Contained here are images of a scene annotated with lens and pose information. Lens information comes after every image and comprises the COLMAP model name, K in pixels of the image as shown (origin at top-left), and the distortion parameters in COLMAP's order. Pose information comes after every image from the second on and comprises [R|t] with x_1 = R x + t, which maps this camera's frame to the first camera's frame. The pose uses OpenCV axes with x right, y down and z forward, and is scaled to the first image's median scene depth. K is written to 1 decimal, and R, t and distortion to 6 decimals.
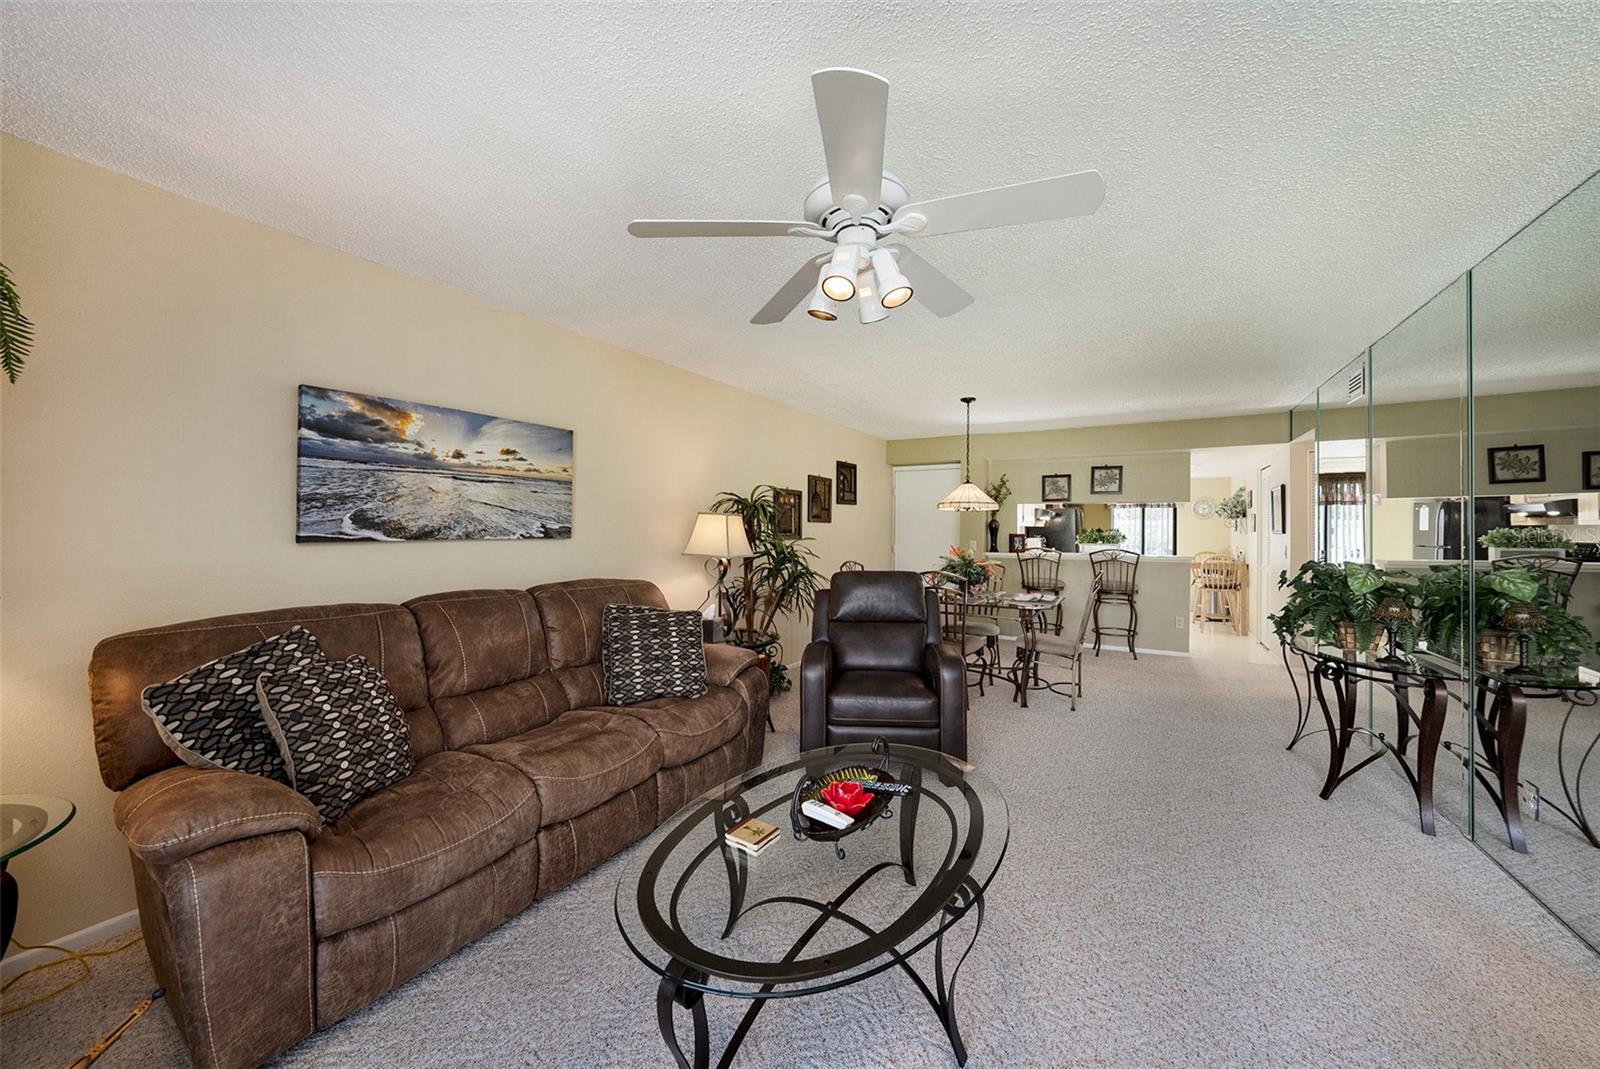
lens RADIAL K [[555.9, 0, 829.4], [0, 555.9, 531.1], [0, 0, 1]] dist [-0.020159, 0.004083]
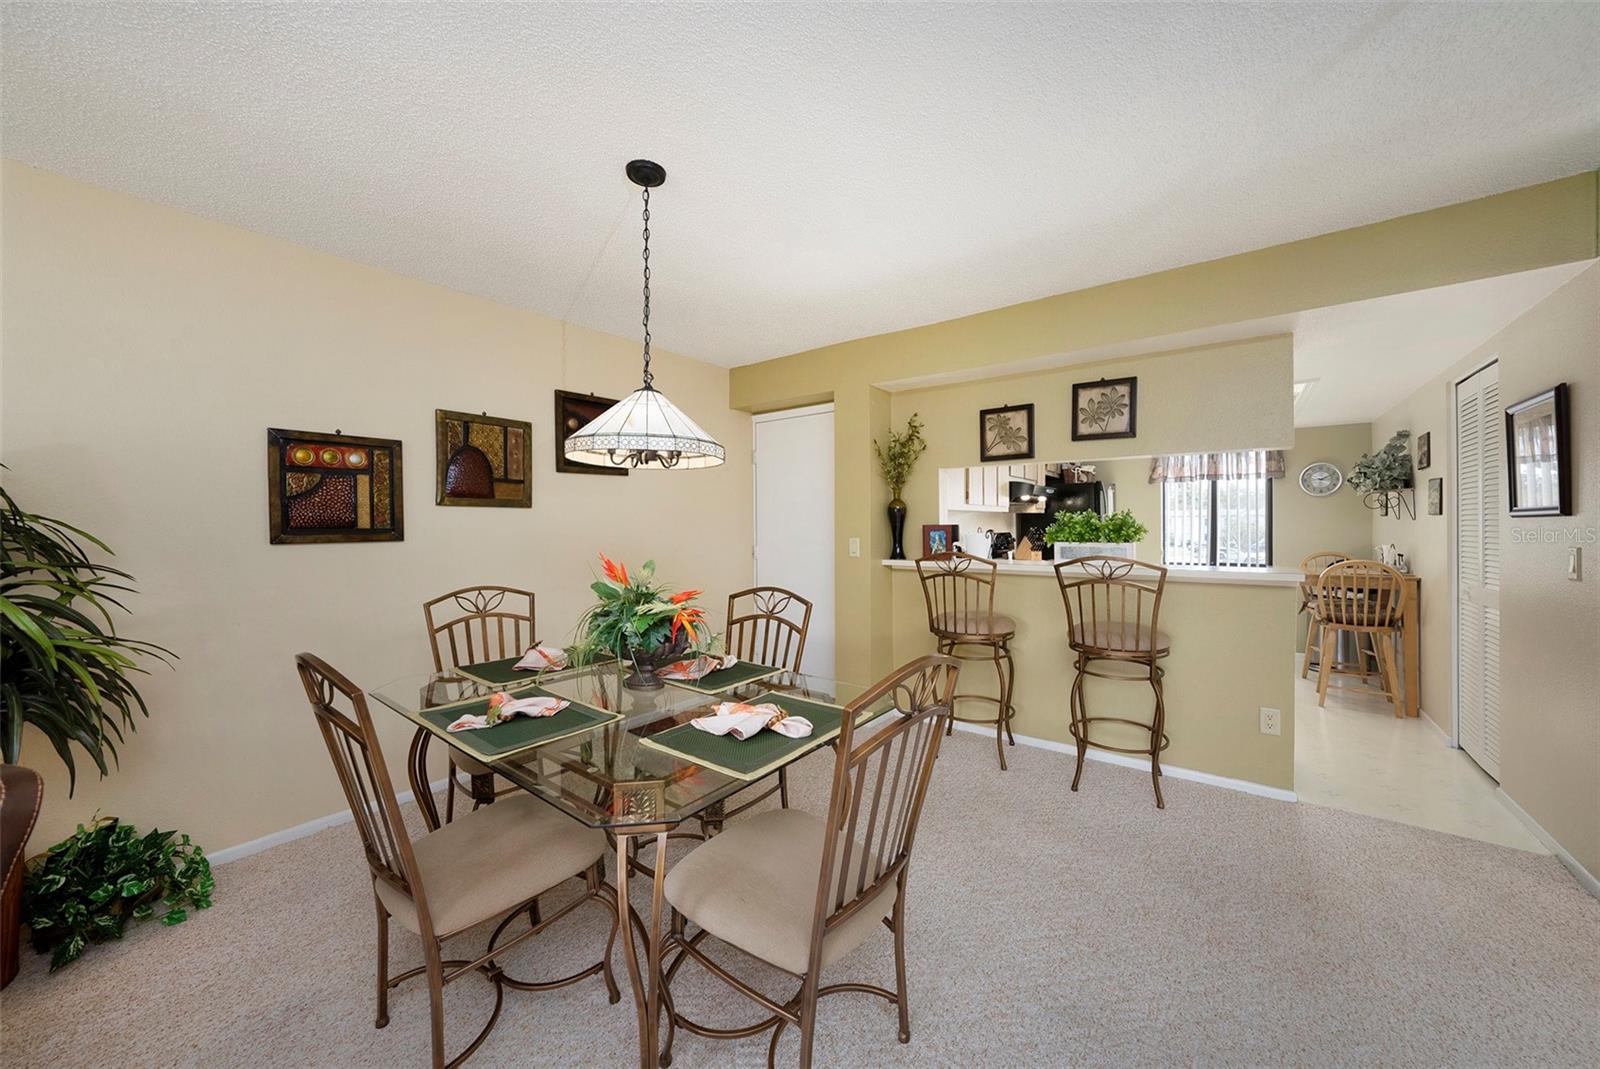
lens RADIAL K [[555.9, 0, 829.4], [0, 555.9, 531.1], [0, 0, 1]] dist [-0.020159, 0.004083]
pose [[0.992255, -0.011849, -0.123652, 0.701690], [0.012607, 0.999906, 0.005357, 0.015268], [0.123577, -0.006874, 0.992311, 1.075148]]
